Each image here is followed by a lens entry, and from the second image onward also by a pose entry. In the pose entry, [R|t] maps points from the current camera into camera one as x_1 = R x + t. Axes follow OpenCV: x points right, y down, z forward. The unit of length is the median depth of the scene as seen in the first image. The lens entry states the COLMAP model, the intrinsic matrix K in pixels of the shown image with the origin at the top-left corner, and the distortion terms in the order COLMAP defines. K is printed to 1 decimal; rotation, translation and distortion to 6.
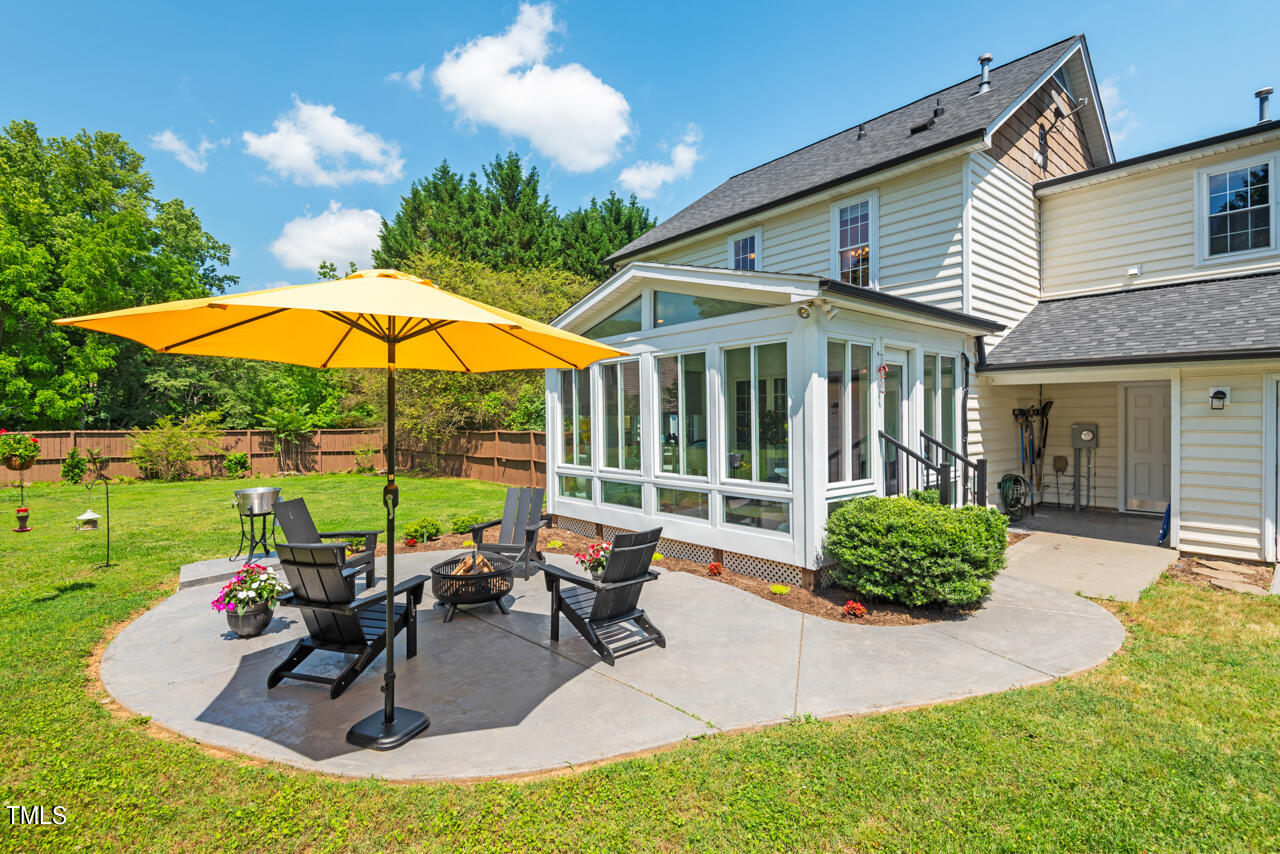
lens RADIAL K [[588.3, 0, 640.0], [0, 588.3, 427.0], [0, 0, 1]] dist [0.036339, -0.020288]
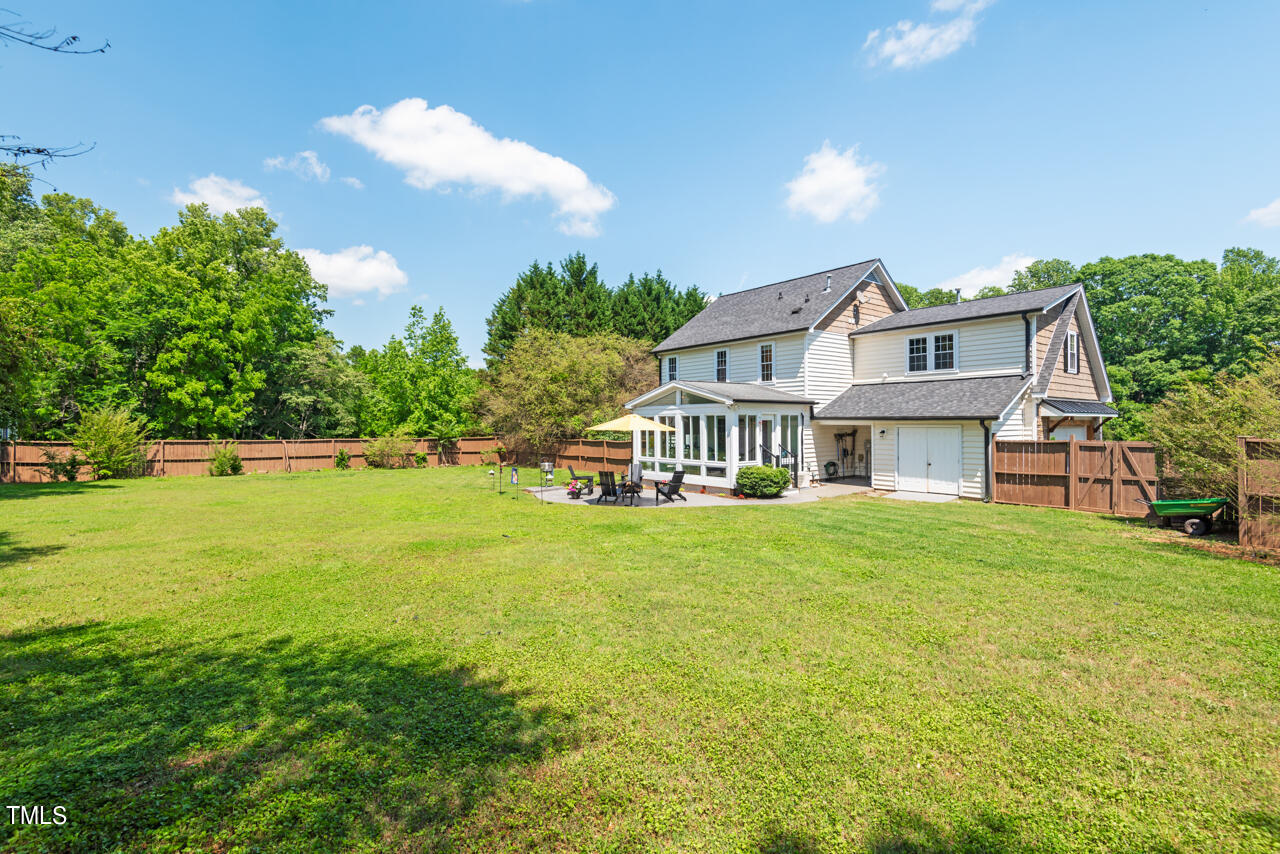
lens RADIAL K [[574.1, 0, 640.0], [0, 574.1, 427.0], [0, 0, 1]] dist [0.033391, -0.018085]
pose [[0.999721, 0.002926, -0.023458, -0.083941], [-0.003074, 0.999976, -0.006275, -0.042265], [0.023439, 0.006346, 0.999705, -1.338485]]
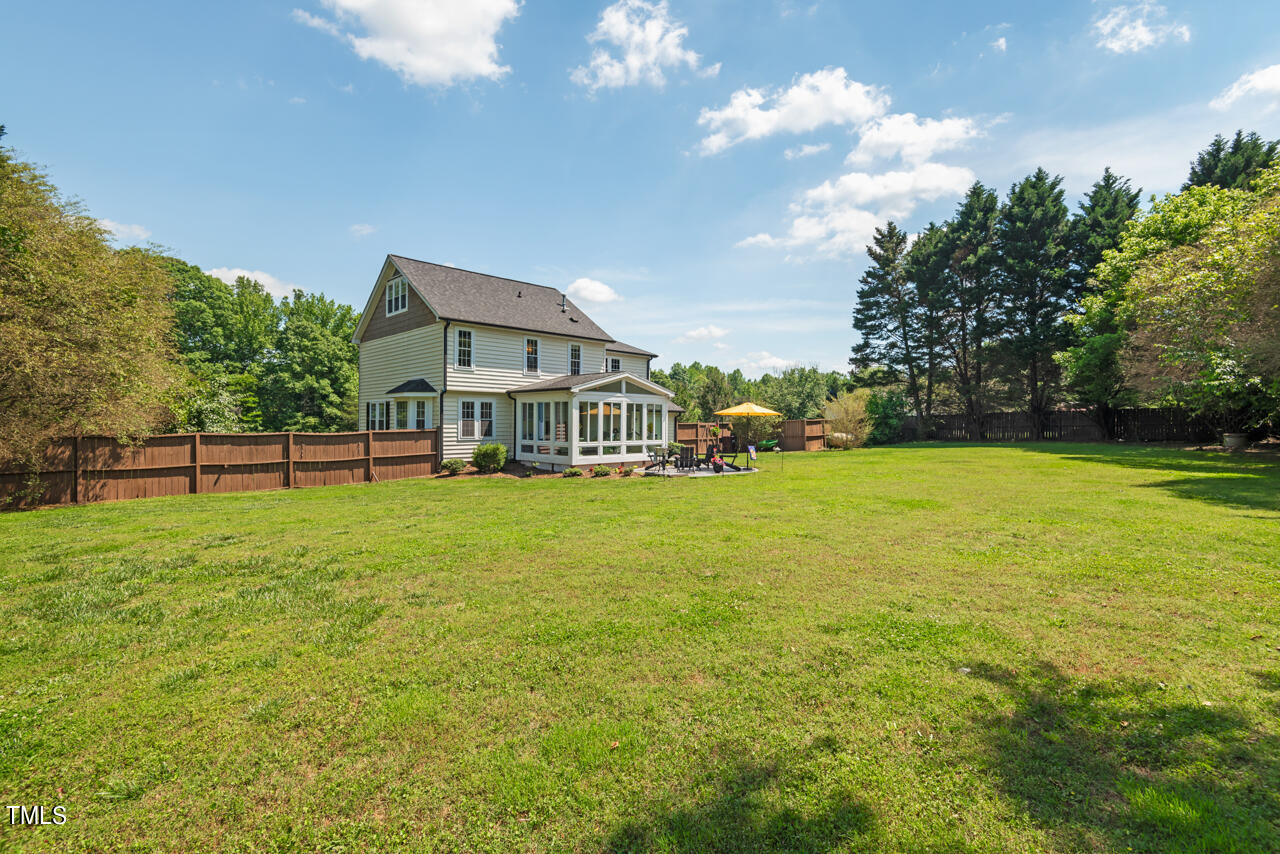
lens RADIAL K [[574.1, 0, 640.0], [0, 574.1, 427.0], [0, 0, 1]] dist [0.033391, -0.018085]
pose [[-0.054118, 0.000355, 0.998534, -2.470583], [0.007424, 0.999972, 0.000047, 0.005549], [-0.998507, 0.007415, -0.054119, 0.920964]]
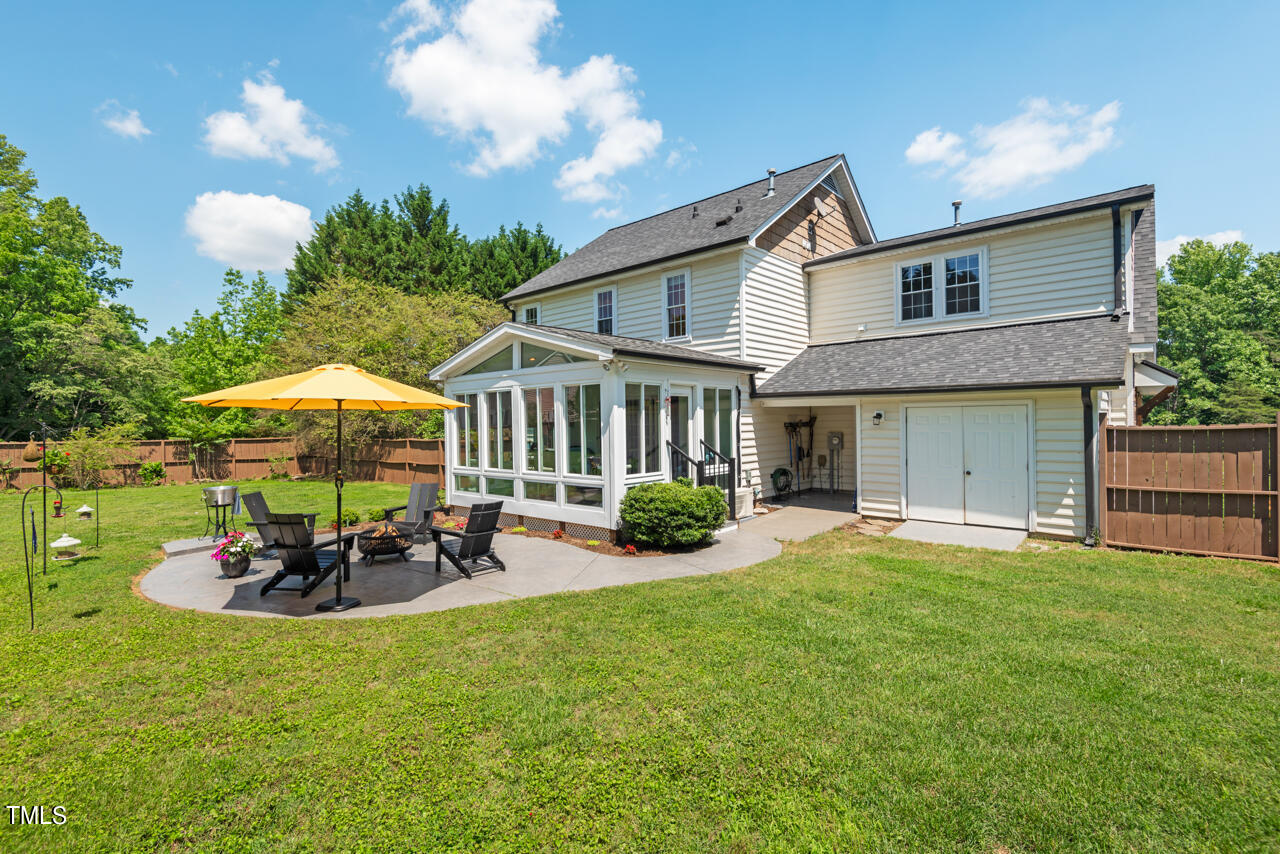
lens RADIAL K [[574.1, 0, 640.0], [0, 574.1, 427.0], [0, 0, 1]] dist [0.033391, -0.018085]
pose [[0.990567, -0.005712, 0.136907, 0.098039], [0.006709, 0.999954, -0.006819, -0.013510], [-0.136862, 0.007673, 0.990560, -0.339178]]
